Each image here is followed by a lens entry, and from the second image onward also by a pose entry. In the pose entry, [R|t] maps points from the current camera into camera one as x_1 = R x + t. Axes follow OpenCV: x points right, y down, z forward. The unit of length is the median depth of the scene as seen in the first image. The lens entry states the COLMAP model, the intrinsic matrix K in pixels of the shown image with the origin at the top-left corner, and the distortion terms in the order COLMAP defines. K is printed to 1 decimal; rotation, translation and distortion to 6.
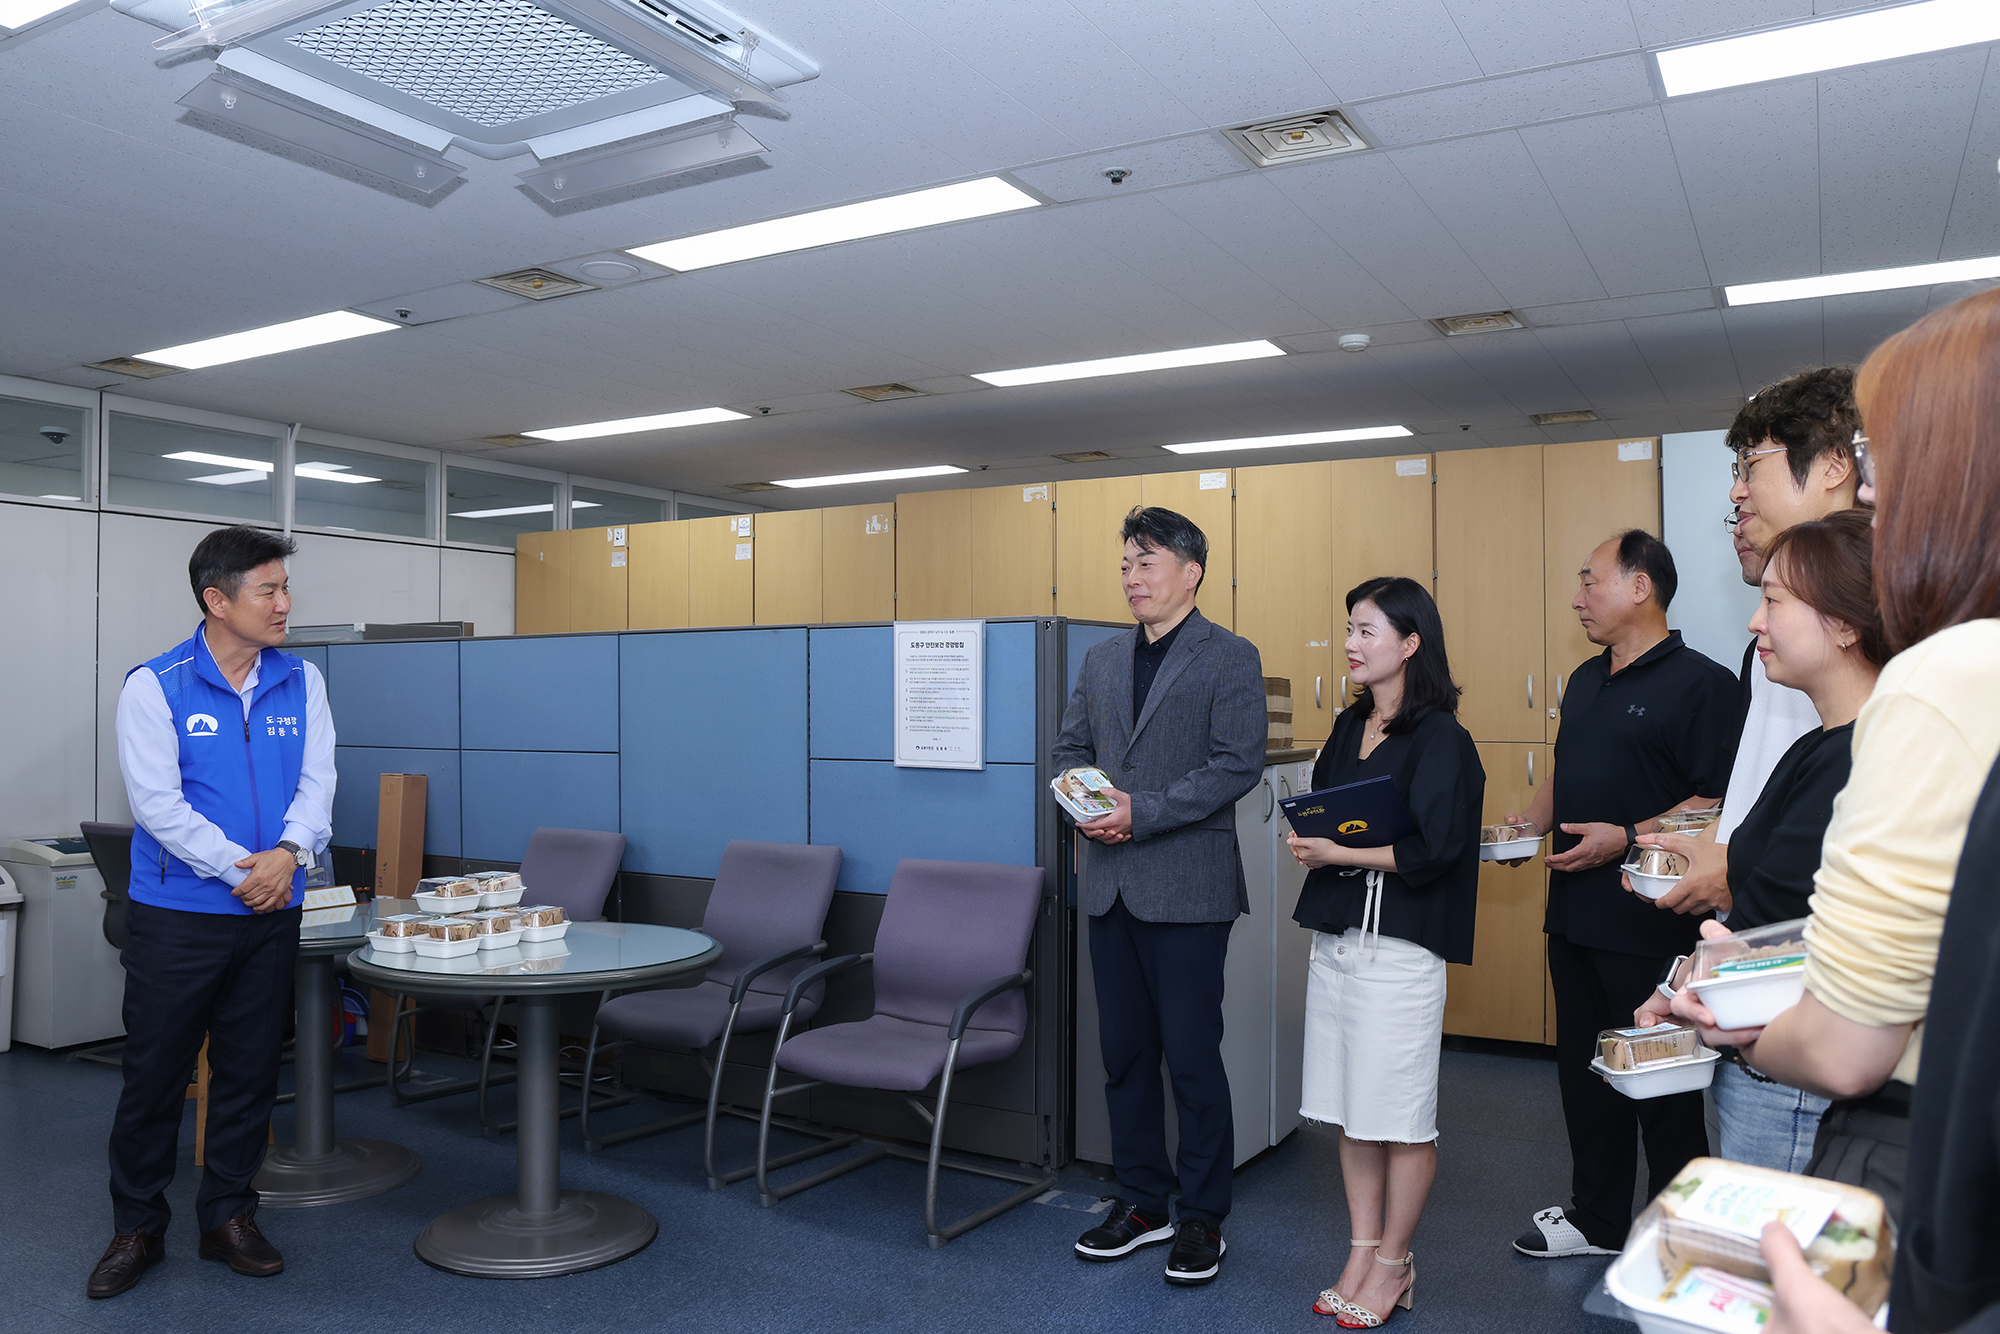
lens RADIAL K [[1500.4, 0, 955.7], [0, 1500.4, 672.6], [0, 0, 1]] dist [-0.094478, 0.089550]
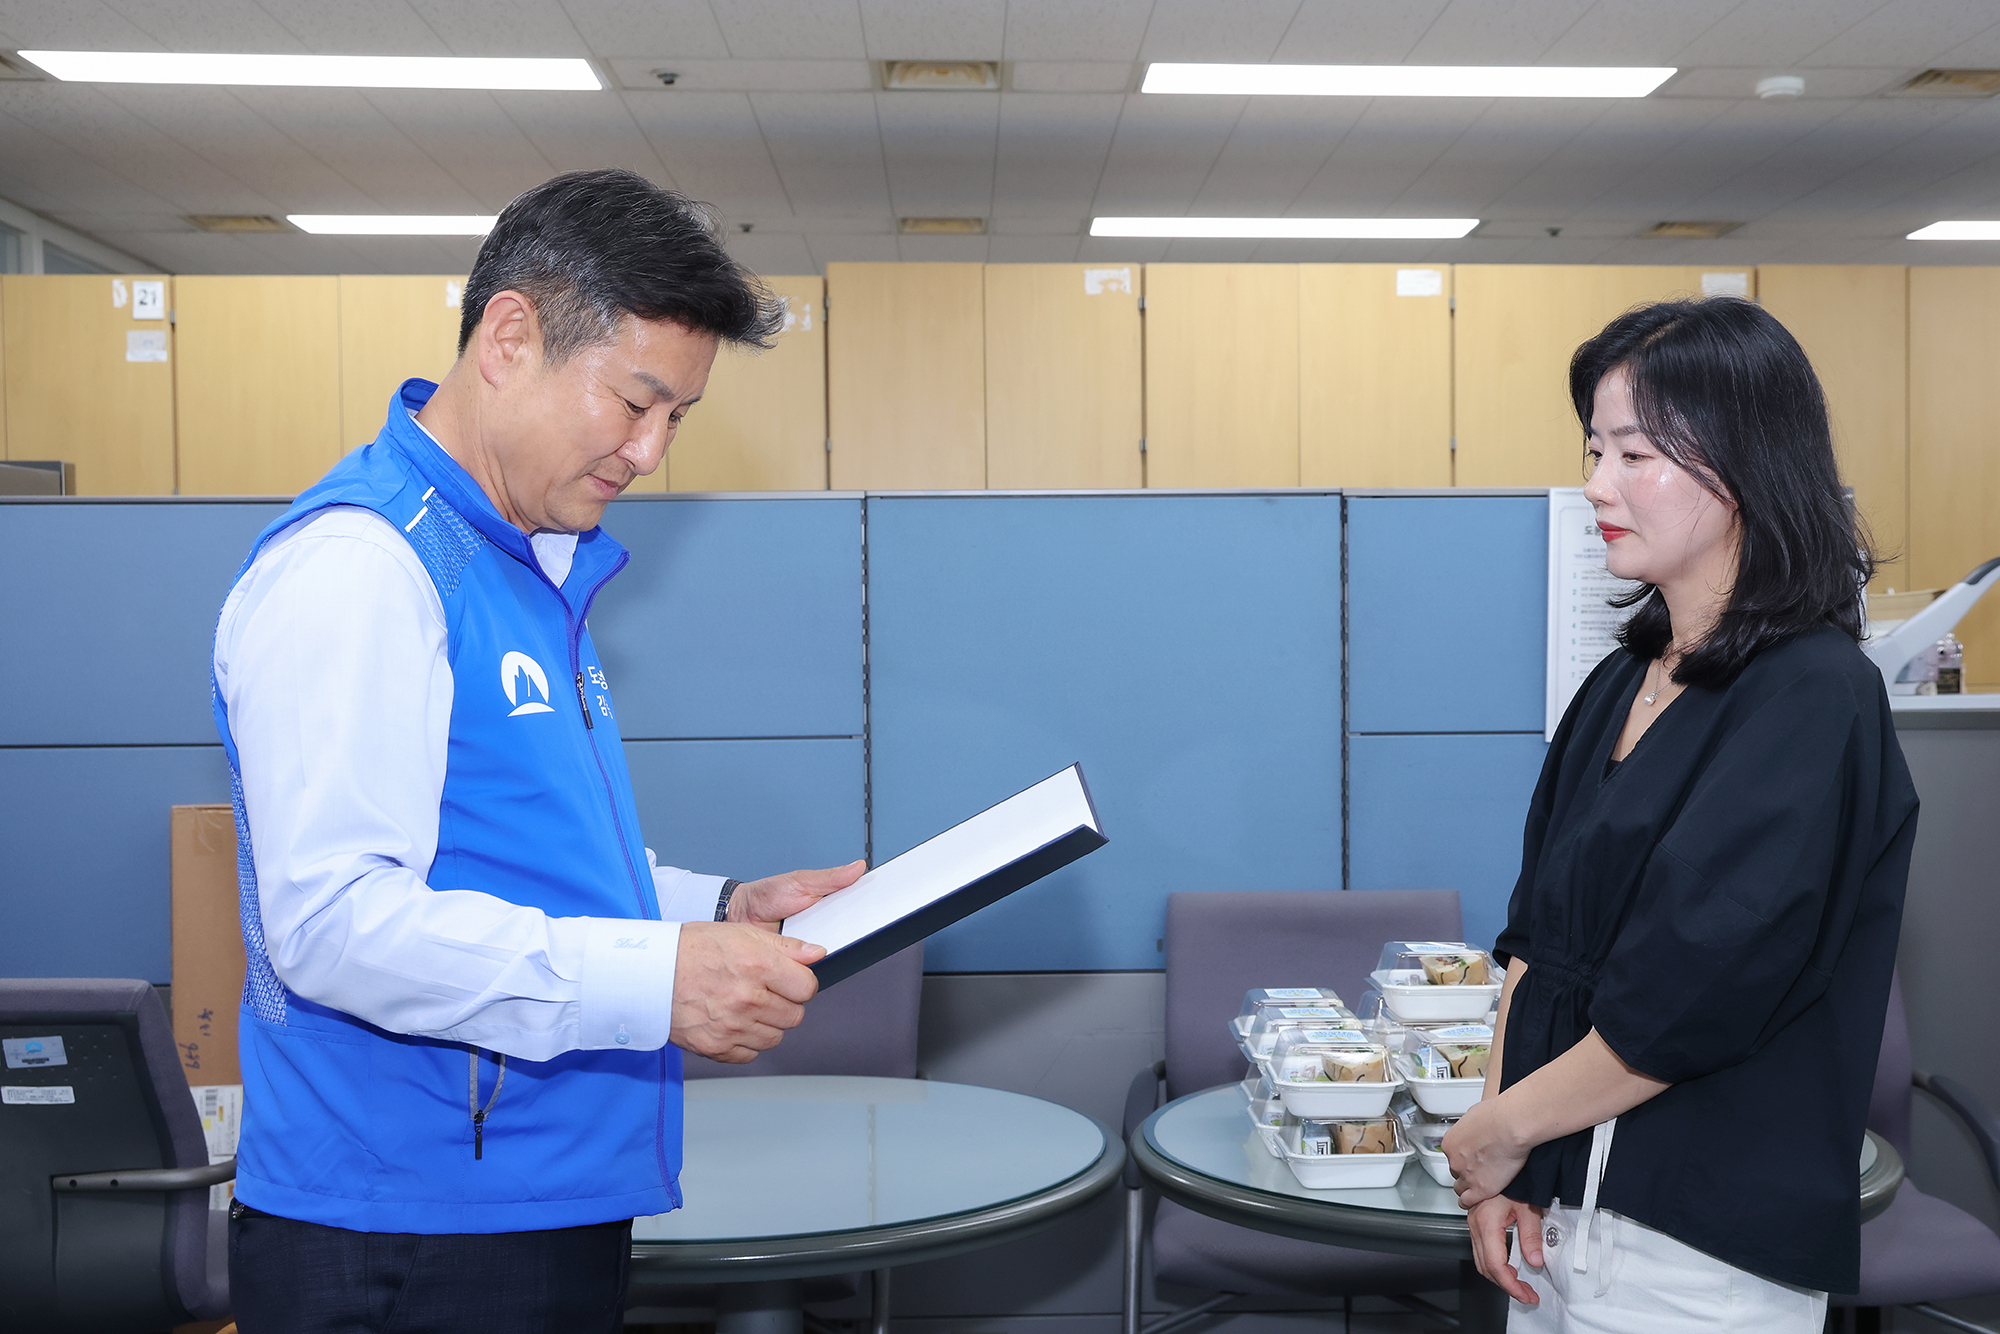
lens RADIAL K [[2308.1, 0, 1000.0], [0, 2308.1, 667.0], [0, 0, 1]] dist [0.000246, 0.004662]
pose [[0.835753, -0.011082, 0.548994, -0.474406], [-0.004439, 0.999627, 0.026936, 0.007540], [-0.549088, -0.024949, 0.835392, 0.259875]]
